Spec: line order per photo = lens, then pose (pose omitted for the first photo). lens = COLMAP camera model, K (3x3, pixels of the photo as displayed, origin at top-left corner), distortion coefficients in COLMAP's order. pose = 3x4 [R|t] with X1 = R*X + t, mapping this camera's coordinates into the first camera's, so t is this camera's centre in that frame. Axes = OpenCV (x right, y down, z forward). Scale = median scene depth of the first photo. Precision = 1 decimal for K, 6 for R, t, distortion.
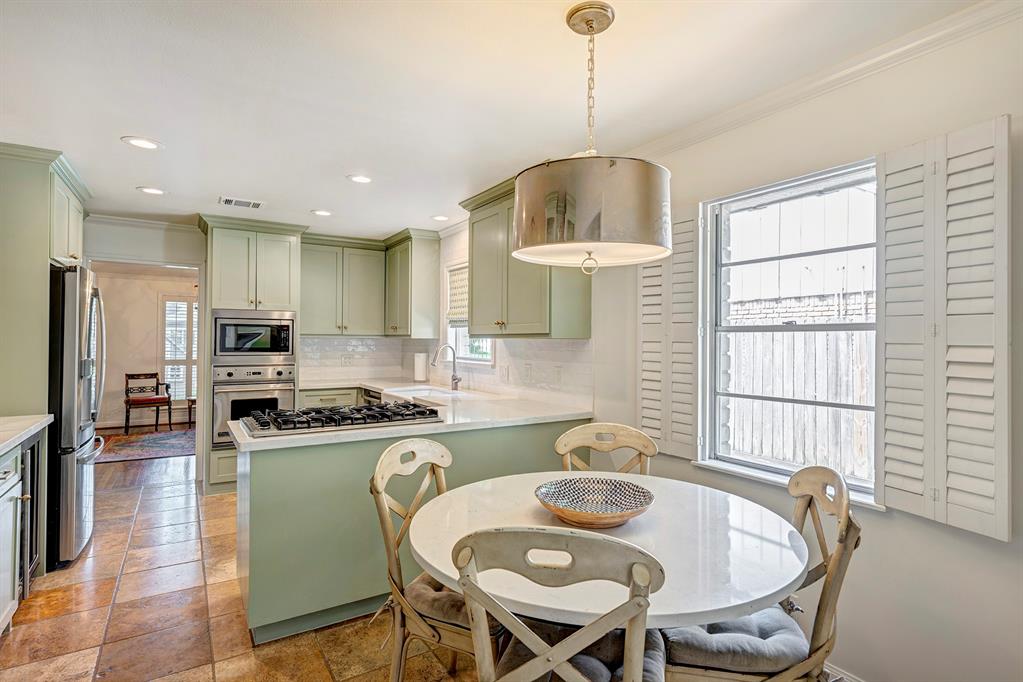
lens RADIAL K [[471.7, 0, 520.2], [0, 471.7, 334.1], [0, 0, 1]] dist [-0.001024, 0.000190]
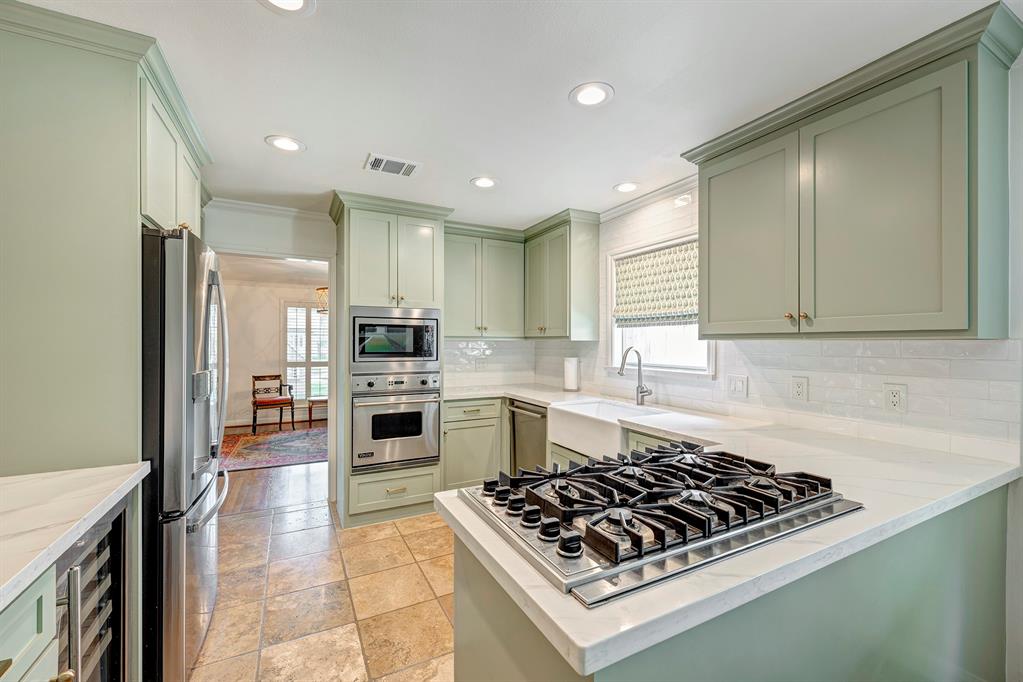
lens RADIAL K [[400.1, 0, 532.4], [0, 400.1, 341.2], [0, 0, 1]] dist [0.000881, -0.000124]
pose [[0.996397, -0.003402, -0.084743, -0.375819], [0.004242, 0.999944, 0.009735, 0.004469], [0.084705, -0.010060, 0.996355, 0.443004]]
